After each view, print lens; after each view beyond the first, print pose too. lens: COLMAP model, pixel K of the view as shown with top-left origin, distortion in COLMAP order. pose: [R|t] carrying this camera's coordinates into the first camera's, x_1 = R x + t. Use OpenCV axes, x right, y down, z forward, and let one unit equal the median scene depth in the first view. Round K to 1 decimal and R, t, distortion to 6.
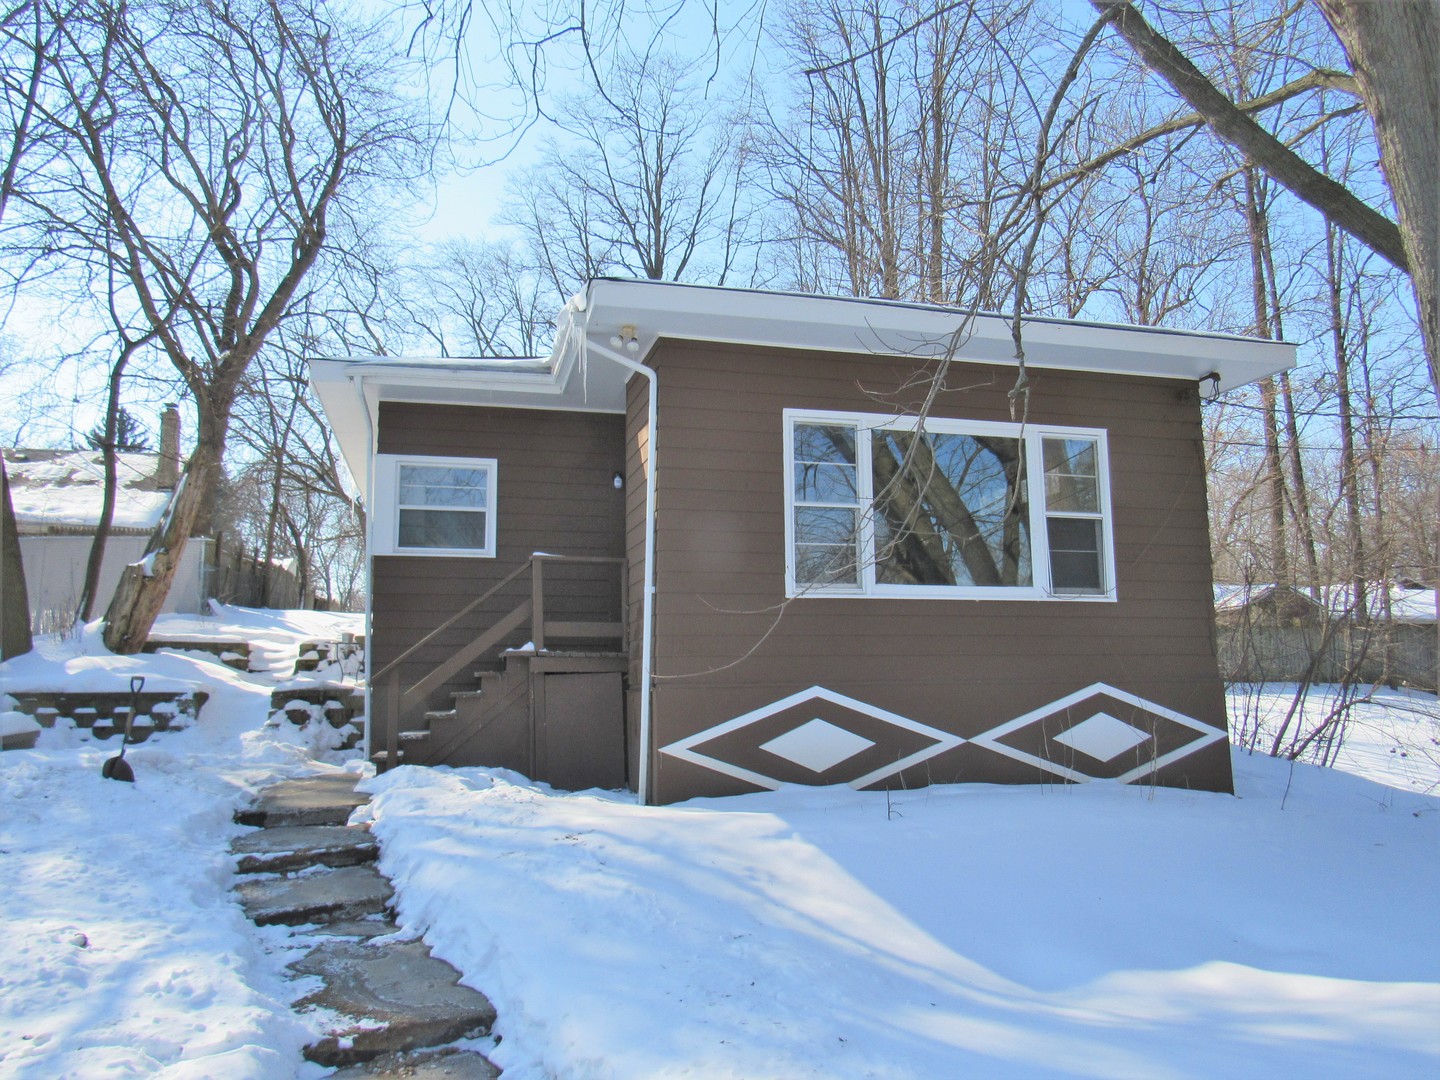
lens RADIAL K [[987.8, 0, 718.0], [0, 987.8, 548.7], [0, 0, 1]] dist [-0.010539, 0.000895]
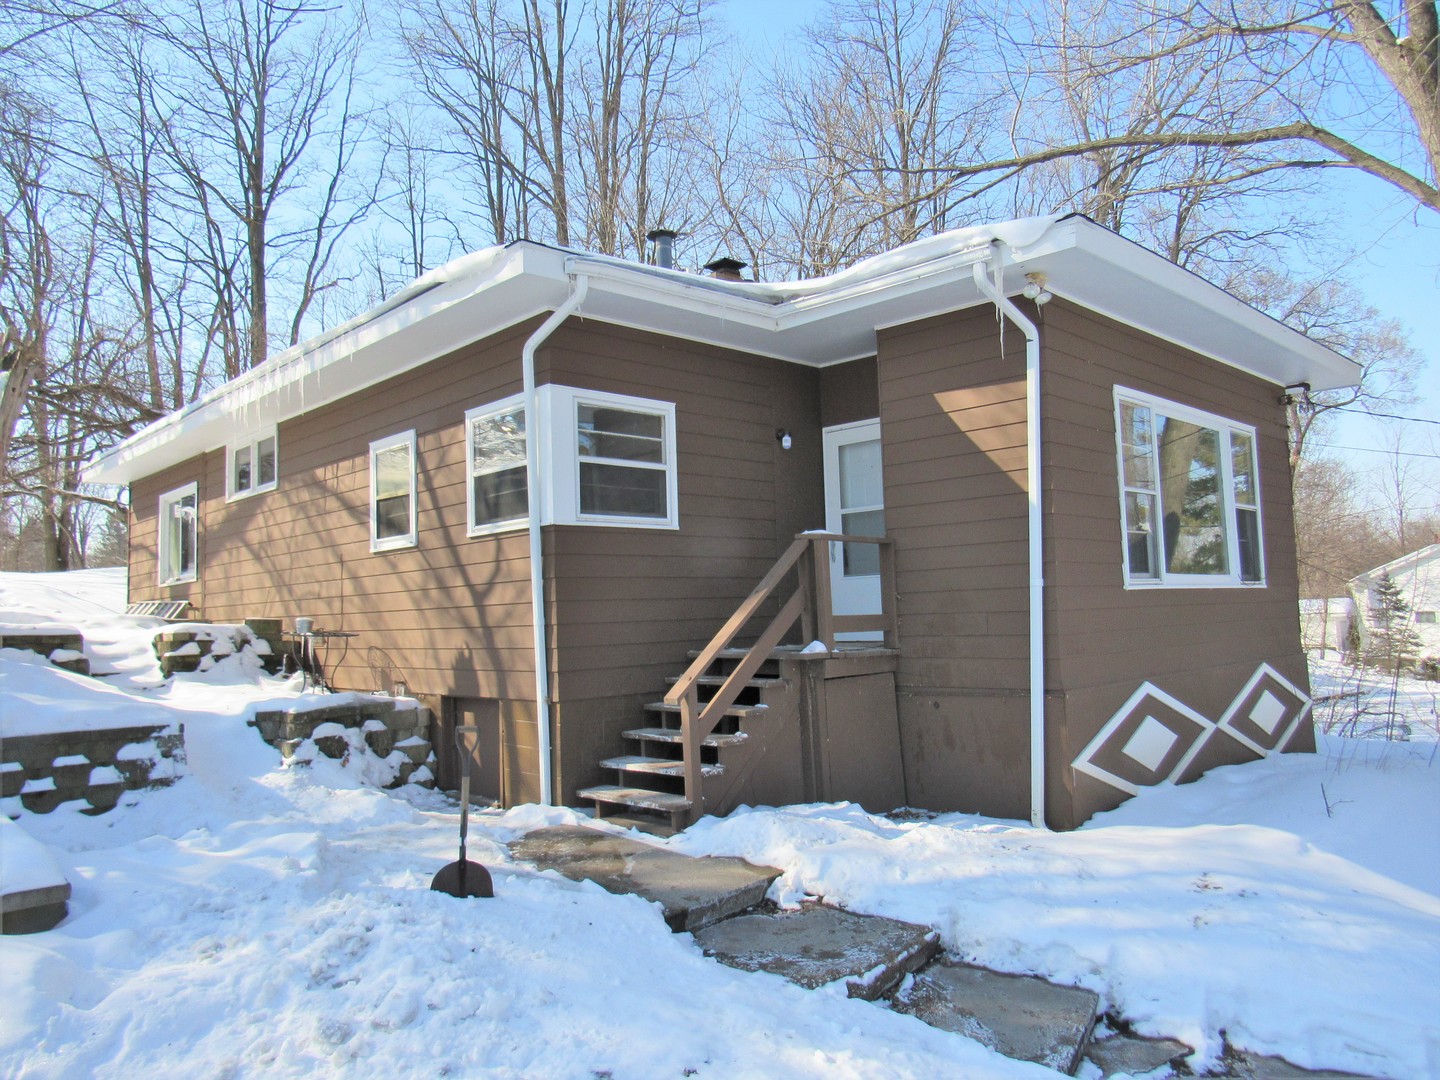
lens RADIAL K [[1019.2, 0, 671.1], [0, 1019.2, 540.9], [0, 0, 1]] dist [-0.009898, -0.002197]
pose [[0.876137, 0.015392, 0.481816, -0.586580], [-0.041538, 0.998183, 0.043645, -0.016006], [-0.480269, -0.058253, 0.875185, 0.276896]]
